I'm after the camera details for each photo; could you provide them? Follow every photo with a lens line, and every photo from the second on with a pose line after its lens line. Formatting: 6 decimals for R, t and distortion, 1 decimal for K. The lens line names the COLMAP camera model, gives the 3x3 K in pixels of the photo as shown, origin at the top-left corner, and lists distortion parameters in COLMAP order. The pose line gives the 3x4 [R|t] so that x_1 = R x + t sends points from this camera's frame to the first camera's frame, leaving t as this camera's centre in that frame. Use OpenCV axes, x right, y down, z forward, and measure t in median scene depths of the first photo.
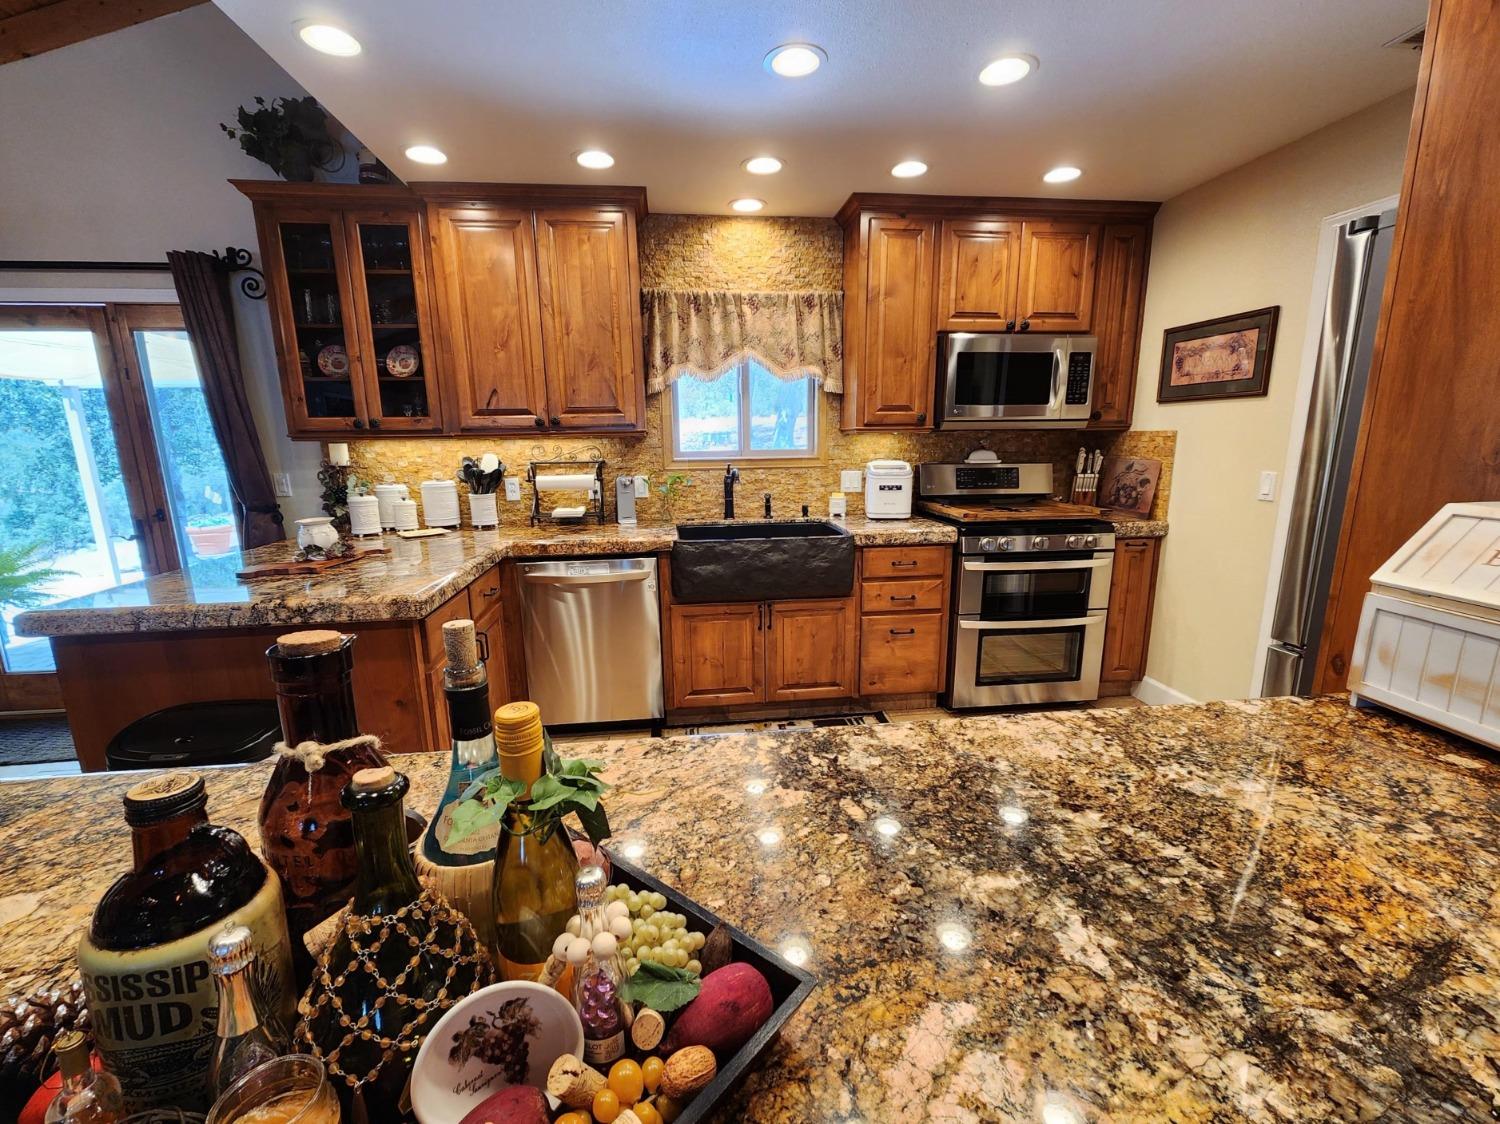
lens RADIAL K [[653.6, 0, 743.4], [0, 653.6, 576.3], [0, 0, 1]] dist [0.002470, -0.002581]
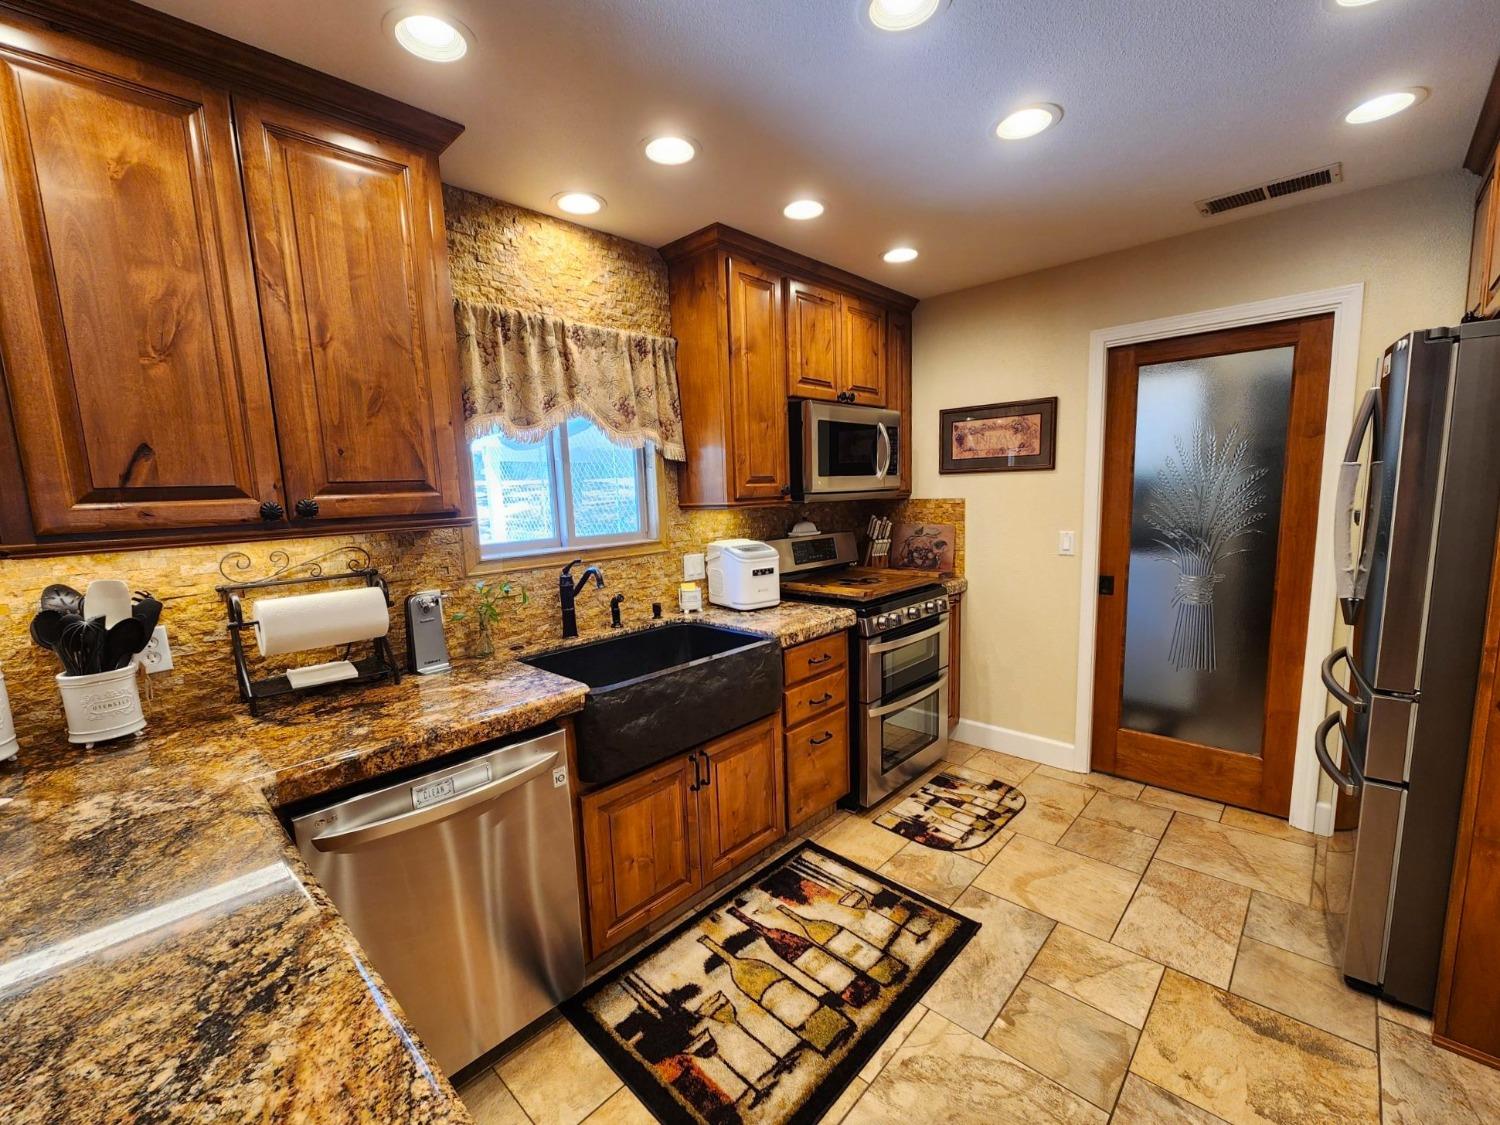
lens RADIAL K [[630.2, 0, 742.2], [0, 630.2, 577.5], [0, 0, 1]] dist [-0.000127, -0.002651]
pose [[0.772057, -0.102333, 0.627260, -0.334349], [0.157780, 0.986916, -0.033194, -0.112619], [-0.615657, 0.124596, 0.778102, 0.407703]]
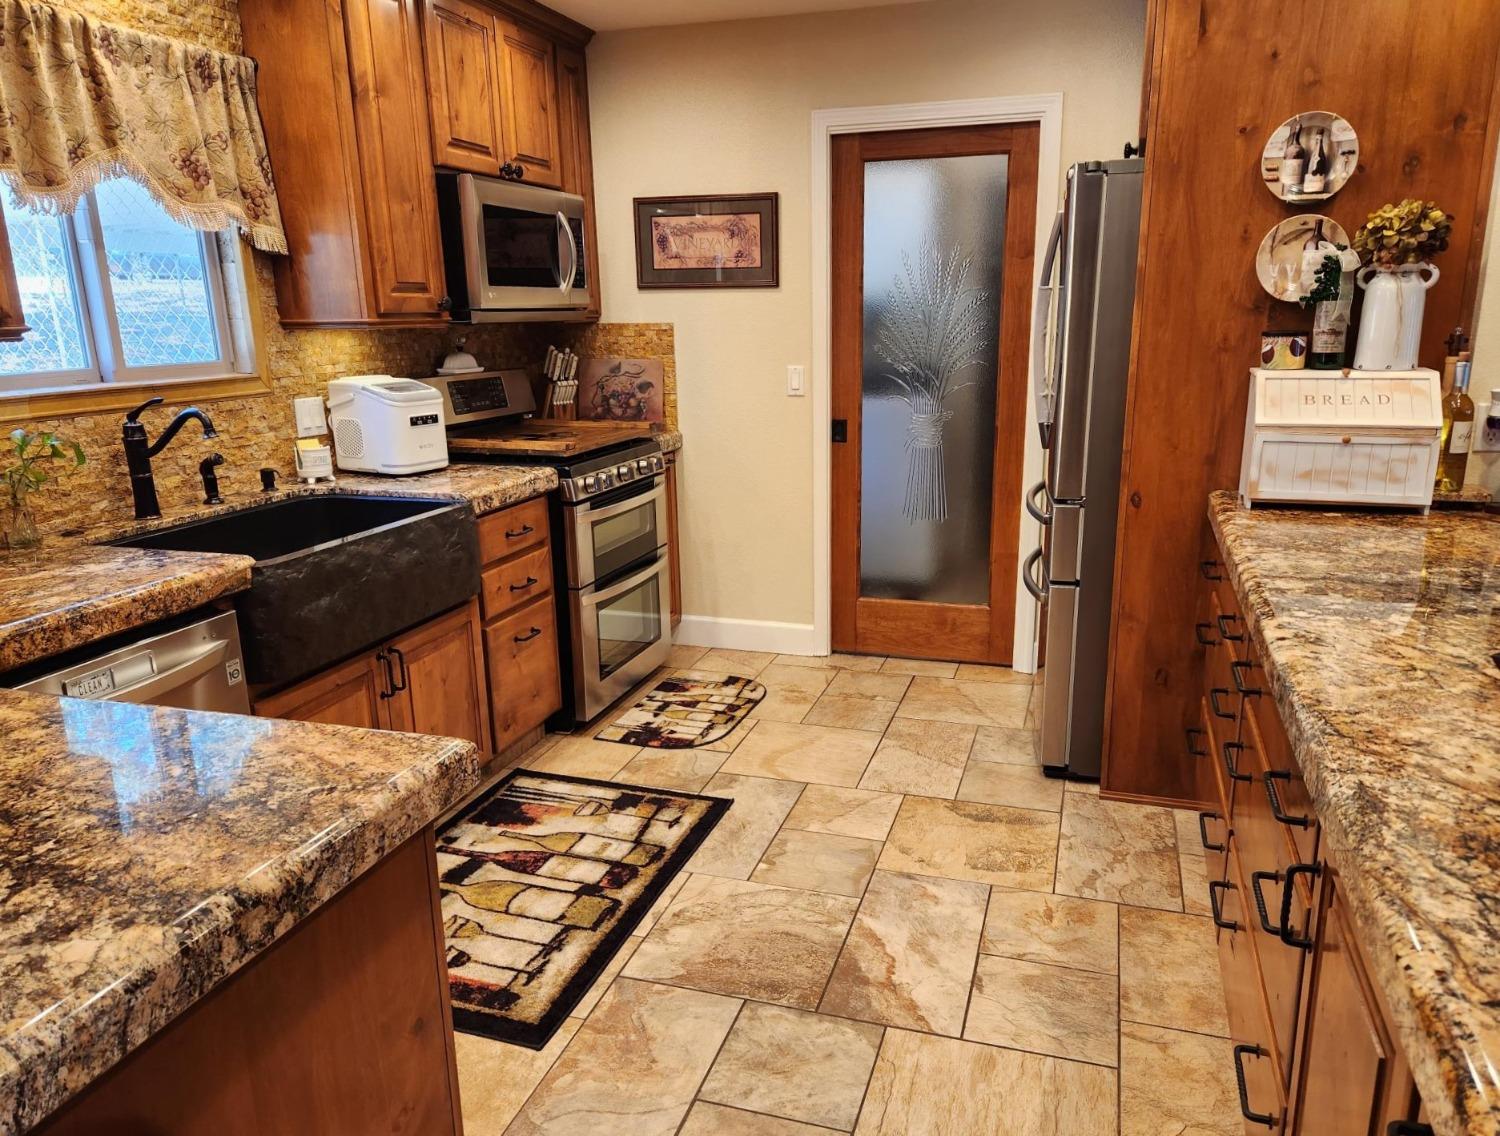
lens RADIAL K [[1074.5, 0, 775.2], [0, 1074.5, 592.4], [0, 0, 1]] dist [0.065210, -0.051768]
pose [[0.404696, -0.229066, 0.885297, -0.614480], [0.199821, 0.966874, 0.158829, -0.080183], [-0.892352, 0.112624, 0.437062, 0.305733]]
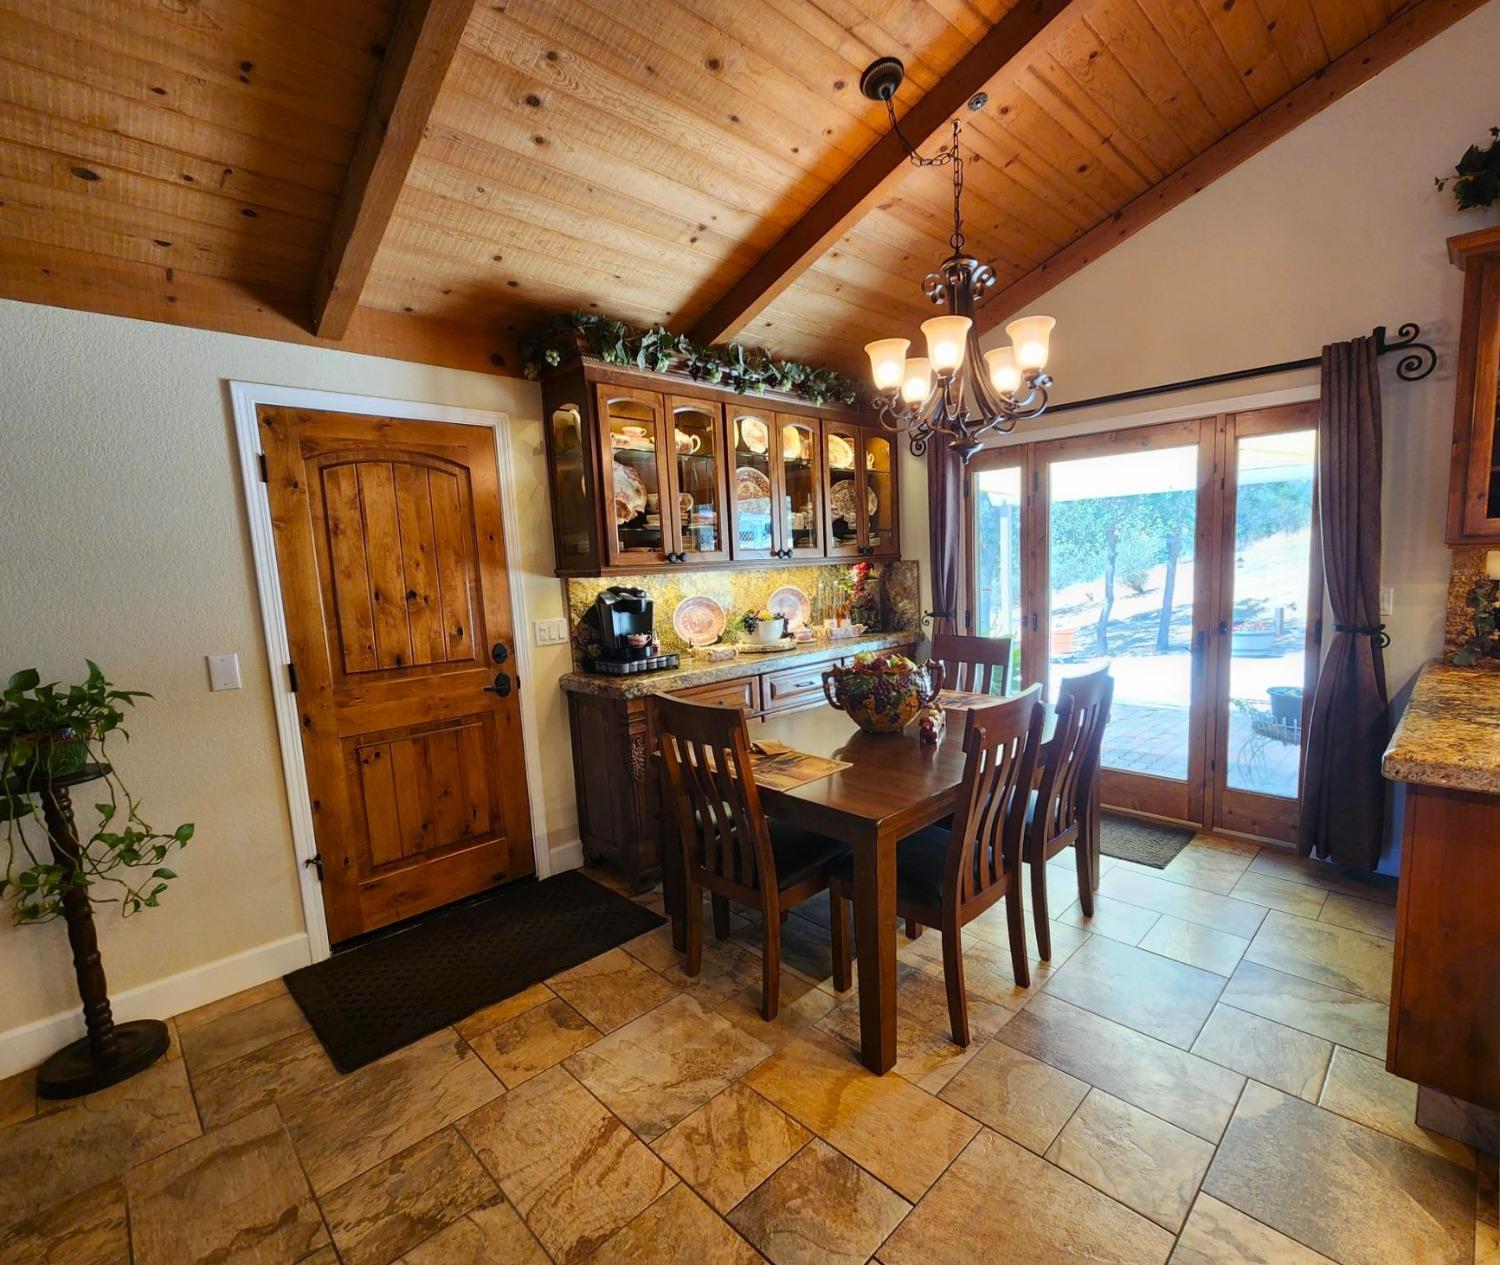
lens RADIAL K [[707.6, 0, 808.7], [0, 707.6, 648.3], [0, 0, 1]] dist [-0.002621, -0.002350]
pose [[0.639297, 0.087561, -0.763959, -0.510986], [-0.128787, 0.991655, 0.005887, 0.008024], [0.758099, 0.094625, 0.645238, -0.126754]]
